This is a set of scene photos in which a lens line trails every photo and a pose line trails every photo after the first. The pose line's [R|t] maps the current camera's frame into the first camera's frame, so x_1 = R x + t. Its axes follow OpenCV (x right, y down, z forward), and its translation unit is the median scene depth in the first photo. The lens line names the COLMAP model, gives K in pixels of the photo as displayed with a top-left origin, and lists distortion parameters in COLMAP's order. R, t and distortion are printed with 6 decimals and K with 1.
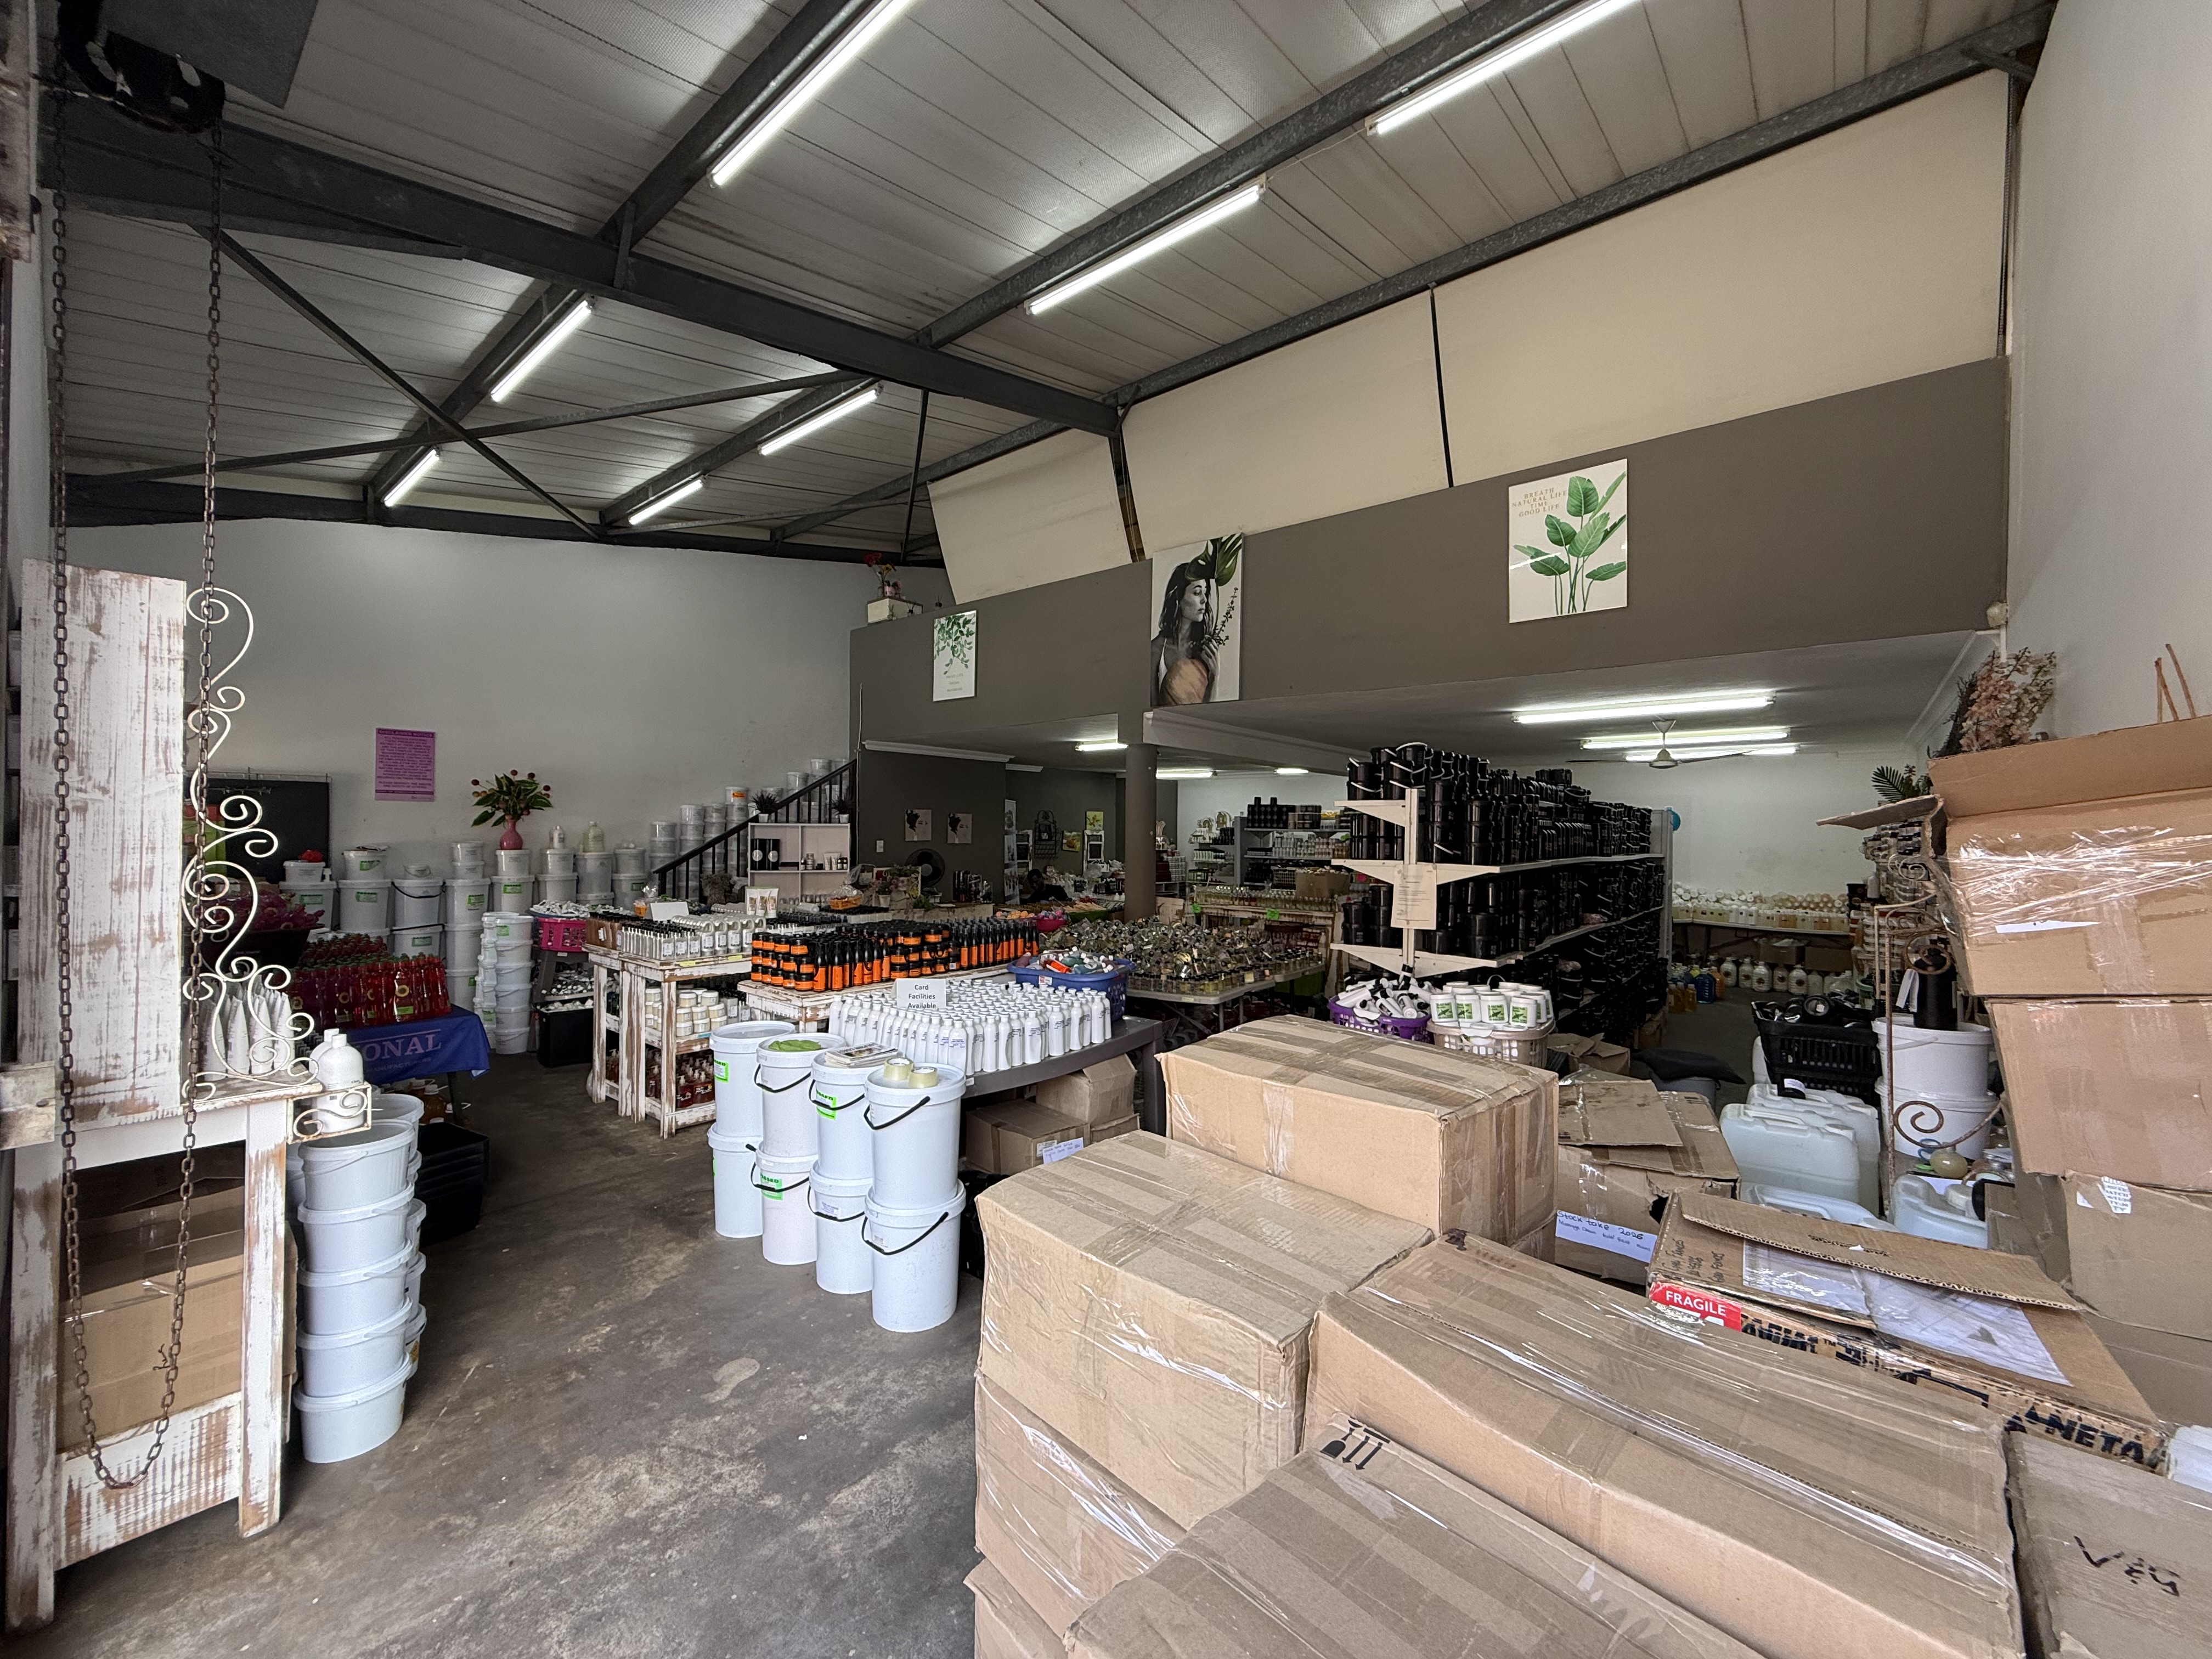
lens RADIAL K [[876.4, 0, 1100.4], [0, 876.4, 828.9], [0, 0, 1]] dist [-0.001297, 0.000524]
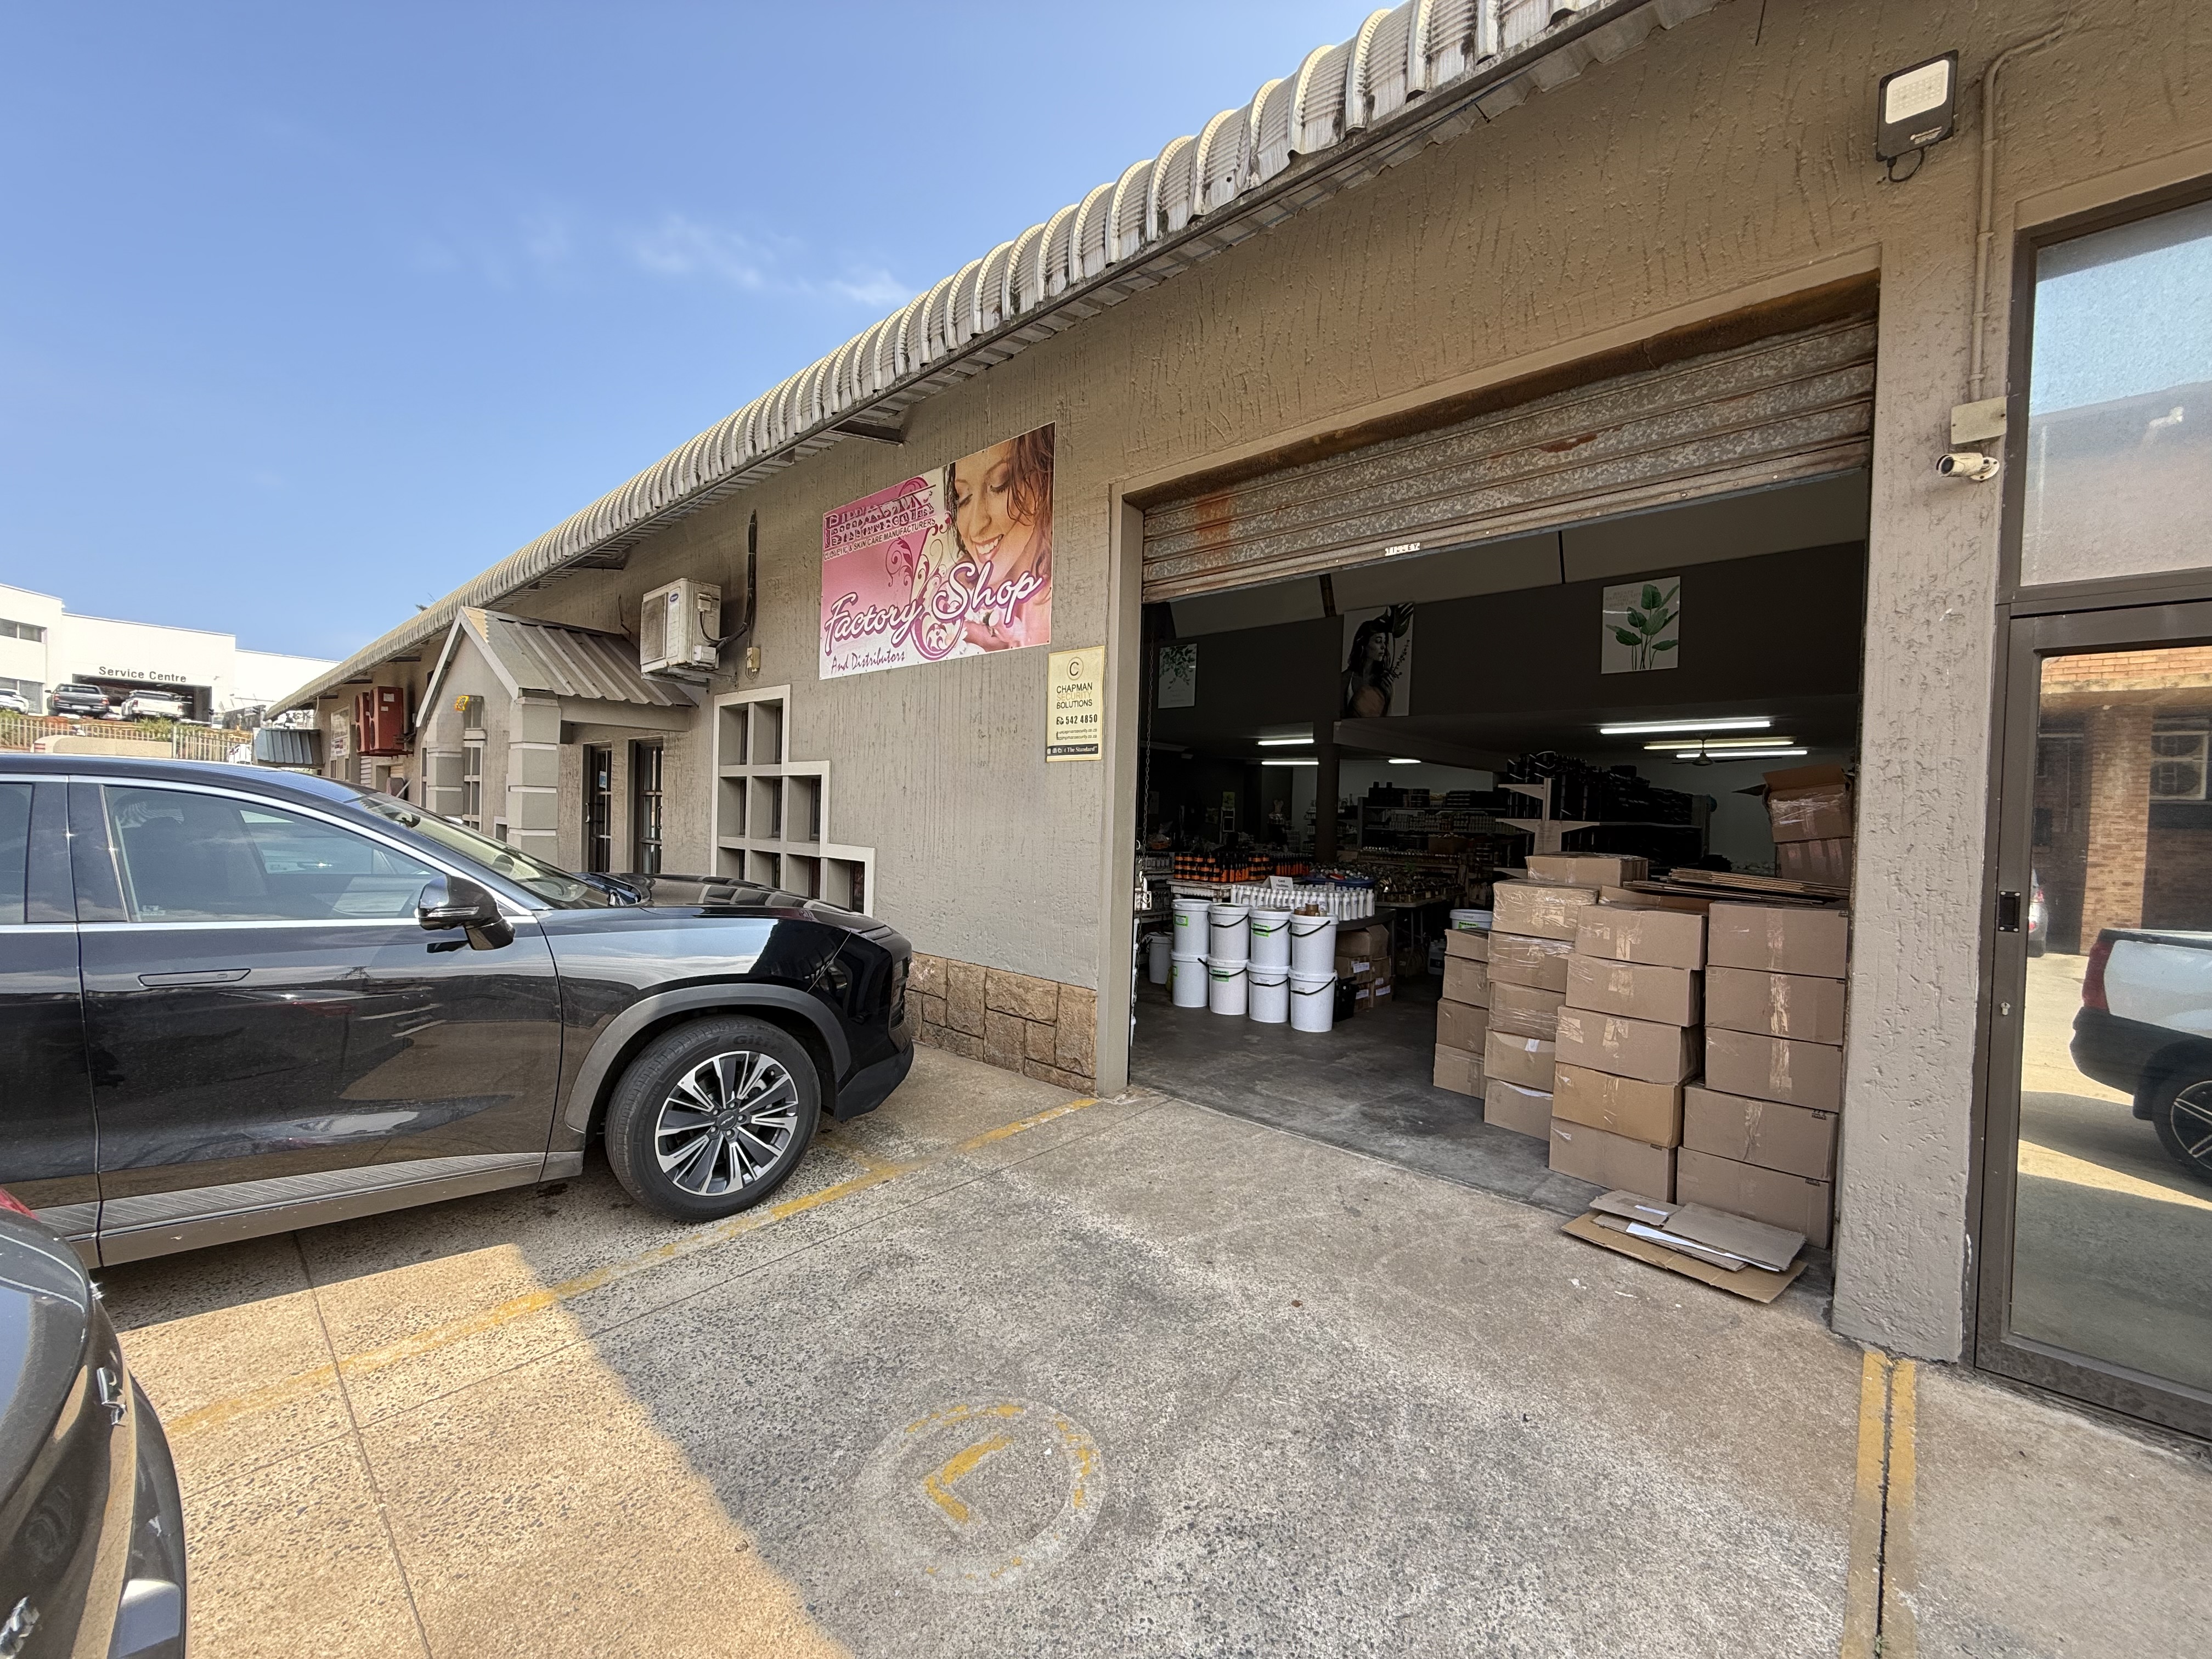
lens RADIAL K [[876.4, 0, 1101.7], [0, 876.4, 831.4], [0, 0, 1]] dist [-0.001297, 0.000524]
pose [[0.999052, 0.016913, -0.040107, -0.292455], [-0.015980, 0.999597, 0.023463, 0.021390], [0.040488, -0.022800, 0.998920, -0.497817]]
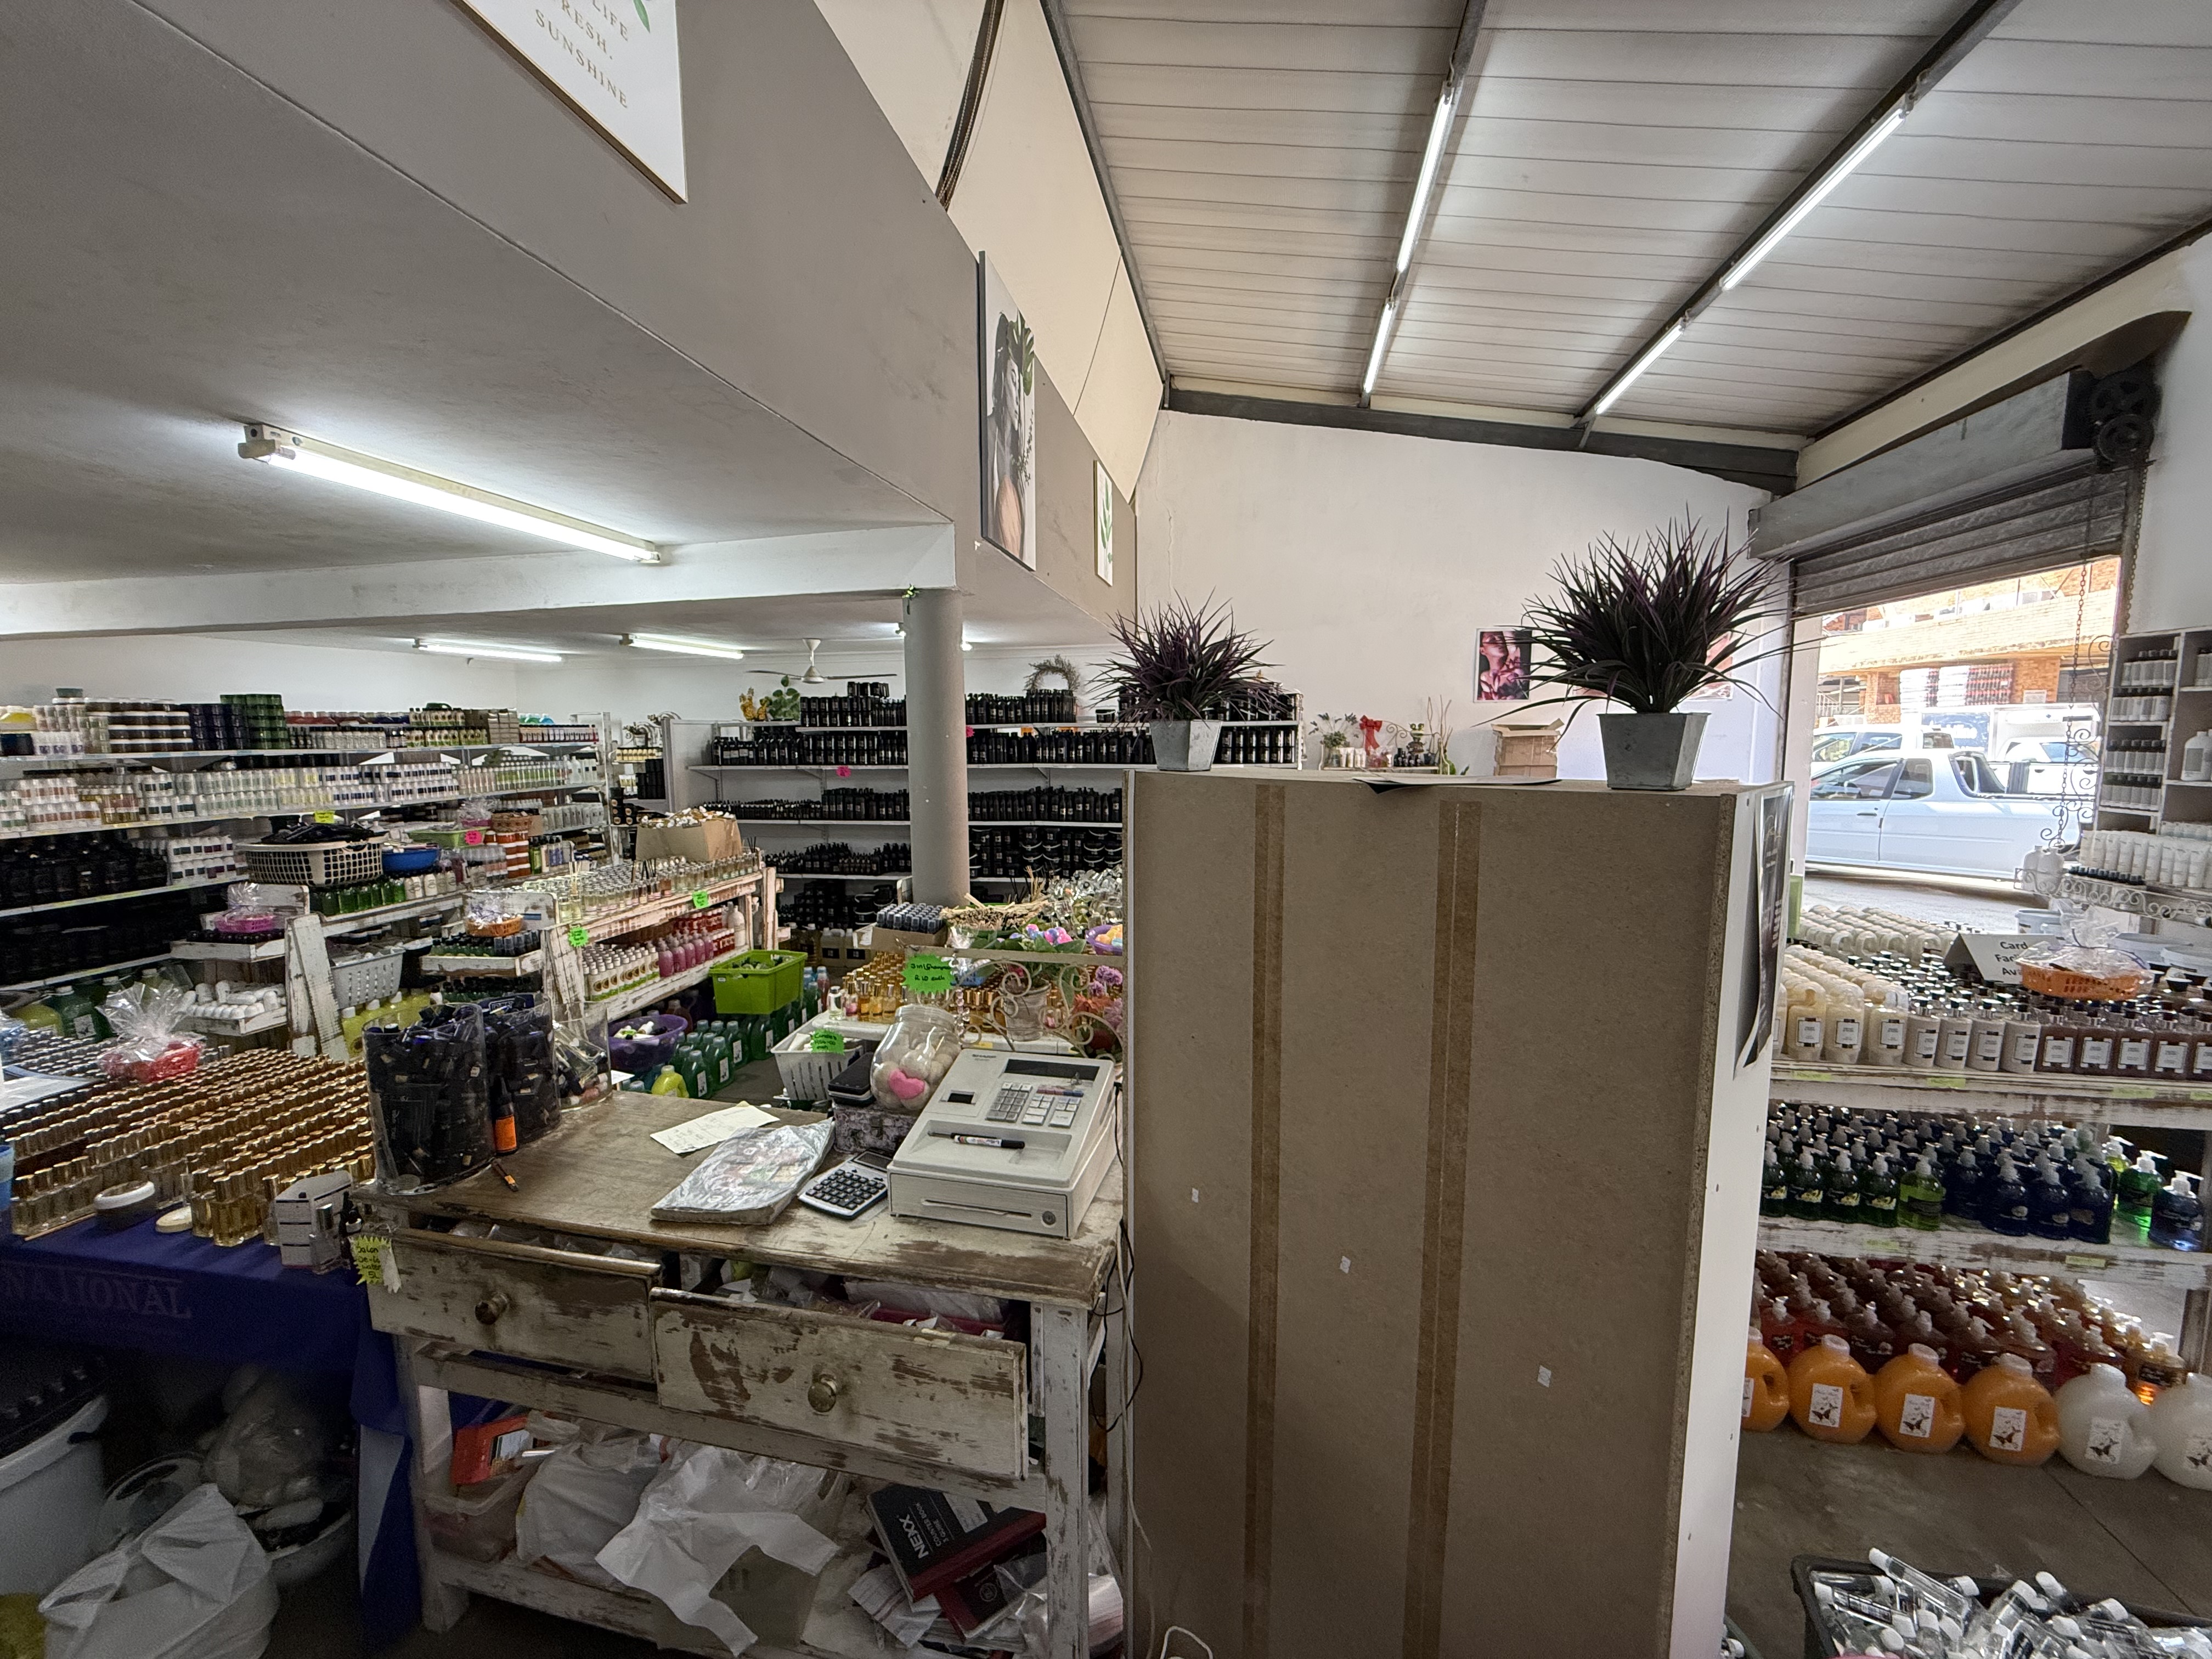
lens RADIAL K [[876.4, 0, 1106.0], [0, 876.4, 820.5], [0, 0, 1]] dist [-0.001297, 0.000524]
pose [[-0.490492, -0.097569, 0.865966, -0.521166], [0.001409, 0.993622, 0.112750, -0.021801], [-0.871444, 0.056523, -0.487227, 1.291820]]
